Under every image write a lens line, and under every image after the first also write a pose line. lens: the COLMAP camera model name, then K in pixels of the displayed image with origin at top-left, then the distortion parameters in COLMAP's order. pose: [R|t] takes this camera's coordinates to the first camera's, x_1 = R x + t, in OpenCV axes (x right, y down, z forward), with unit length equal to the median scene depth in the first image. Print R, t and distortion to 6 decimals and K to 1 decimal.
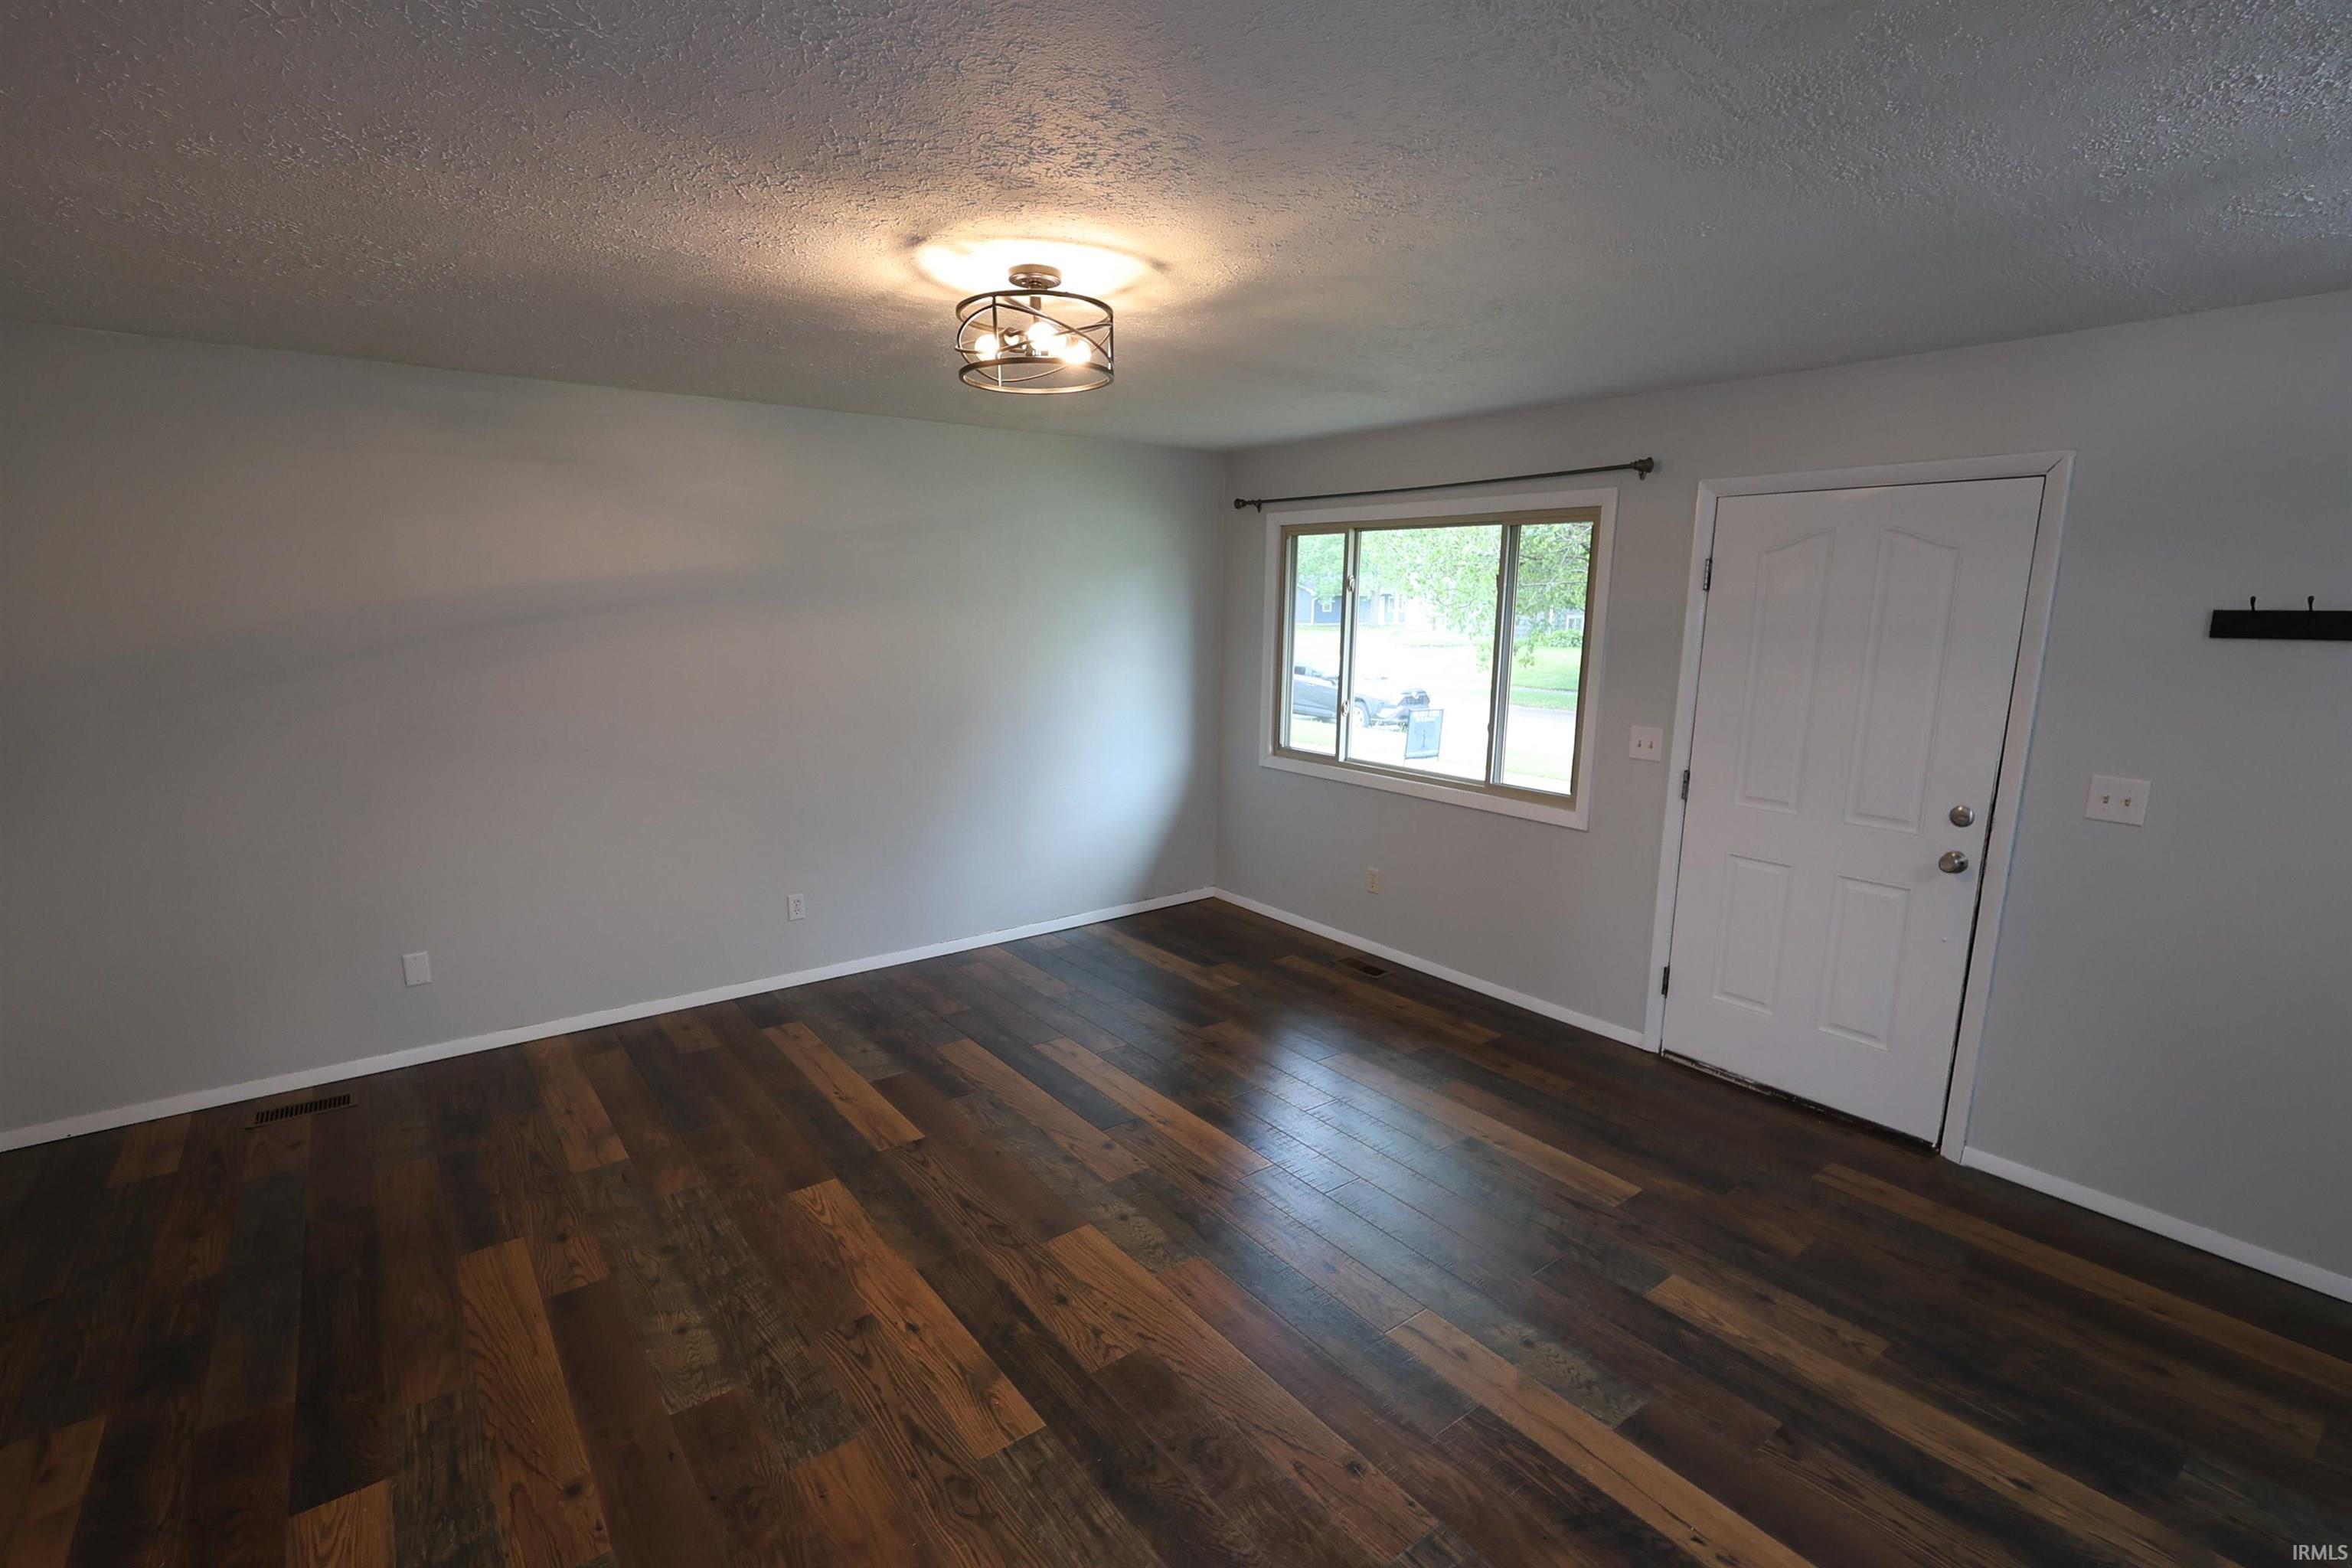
lens RADIAL K [[1075.8, 0, 1174.5], [0, 1075.8, 790.9], [0, 0, 1]] dist [-0.002653, 0.000690]
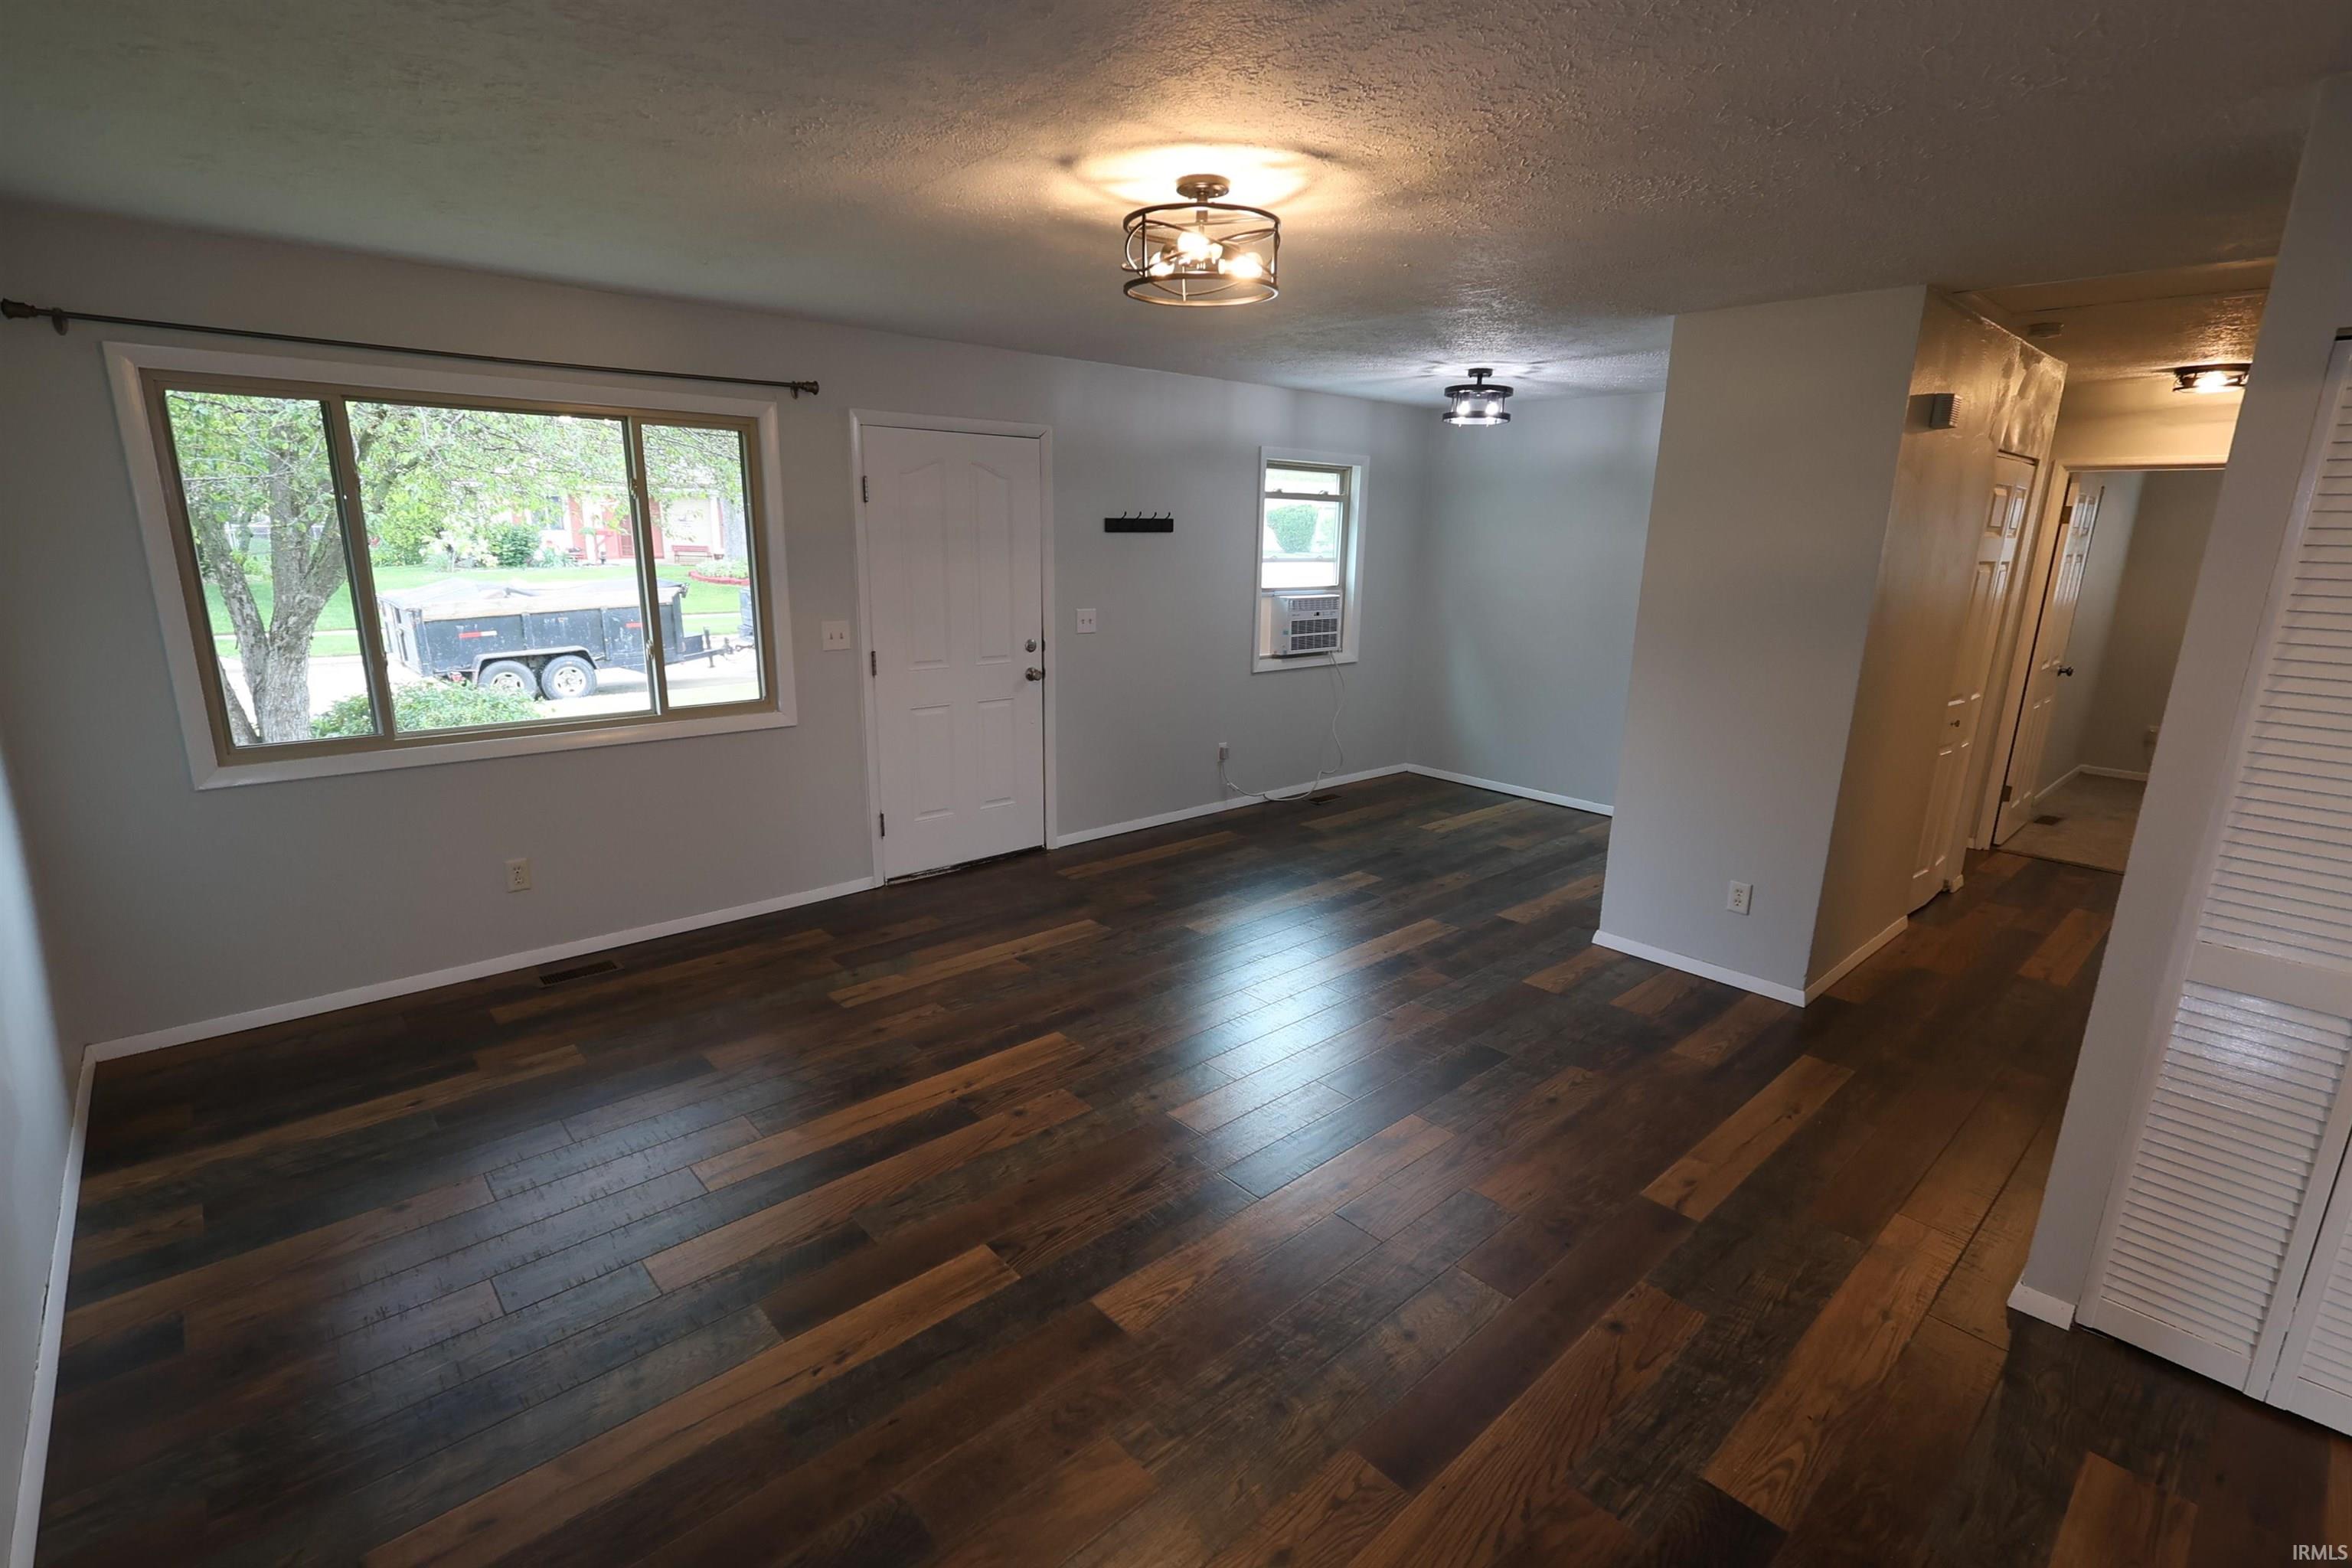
lens RADIAL K [[1085.1, 0, 1166.3], [0, 1085.1, 787.9], [0, 0, 1]] dist [-0.000124, 0.000734]
pose [[-0.080370, -0.248302, 0.965343, -0.884134], [0.160003, 0.952703, 0.258372, -0.154627], [-0.983839, 0.175223, -0.036839, 0.839557]]
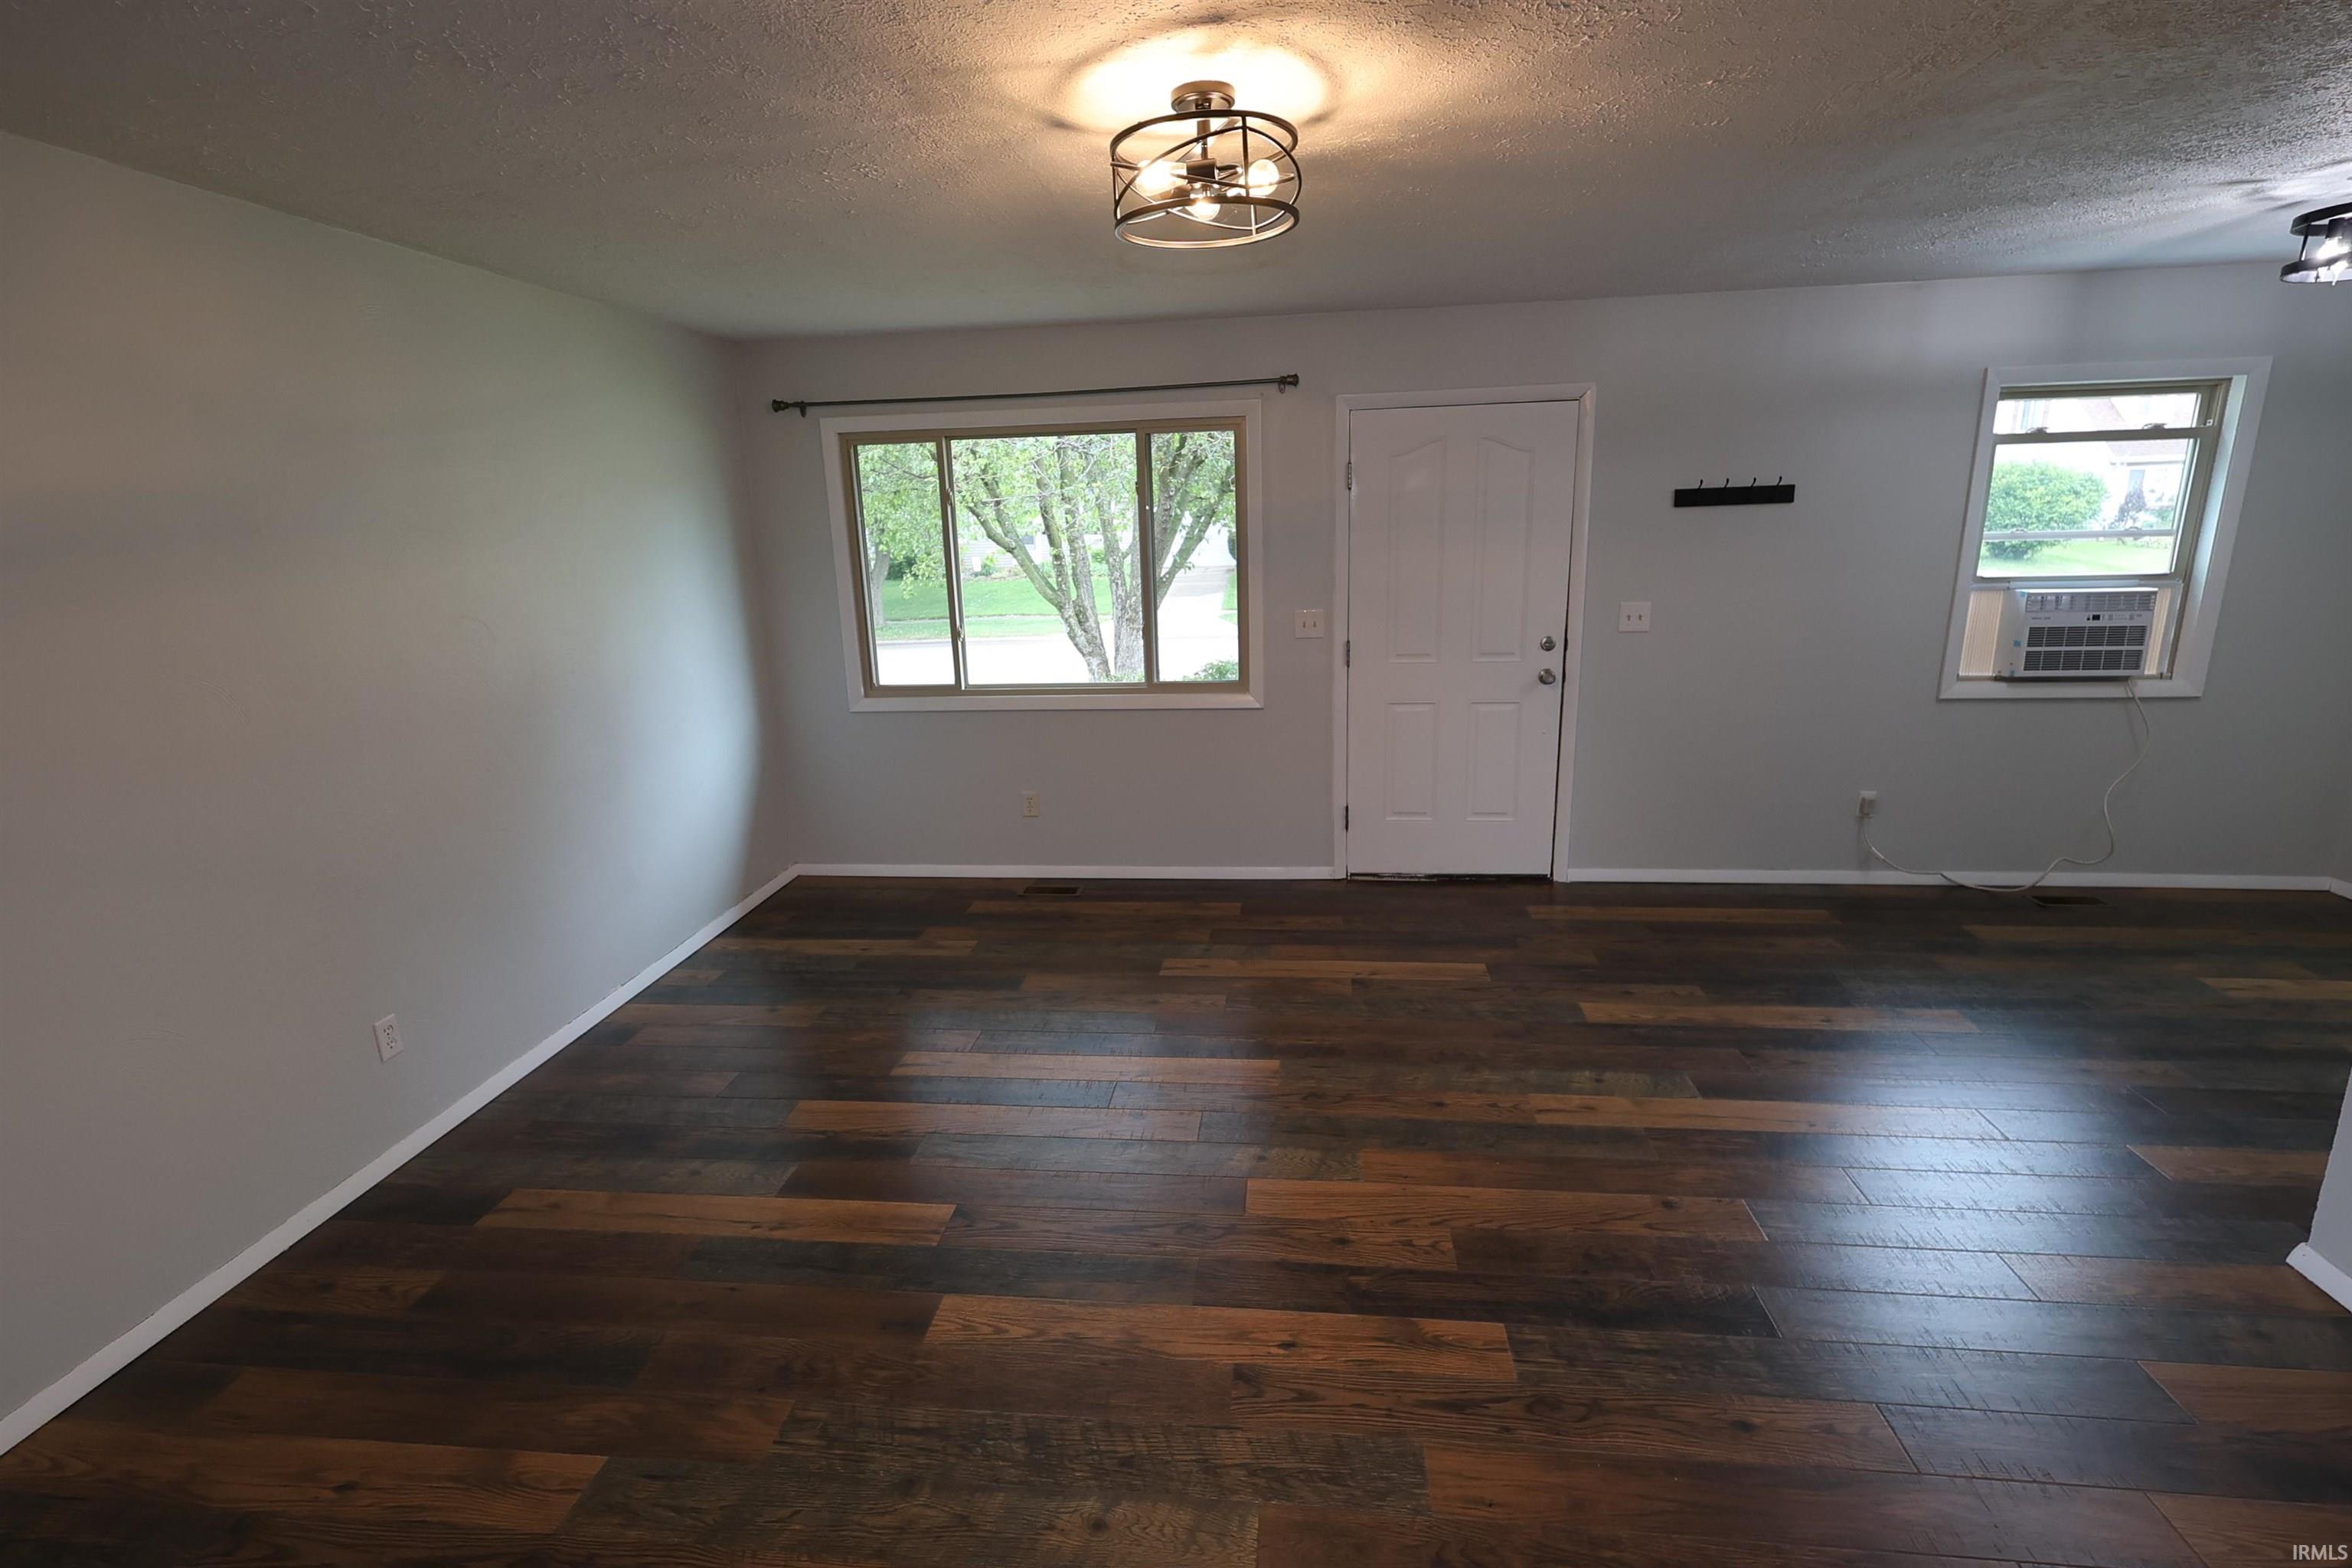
lens RADIAL K [[1075.8, 0, 1174.5], [0, 1075.8, 790.9], [0, 0, 1]] dist [-0.002653, 0.000690]
pose [[0.693963, -0.210067, 0.688686, -0.594045], [0.167444, 0.977354, 0.129390, -0.049680], [-0.700270, 0.025524, 0.713422, 0.314851]]
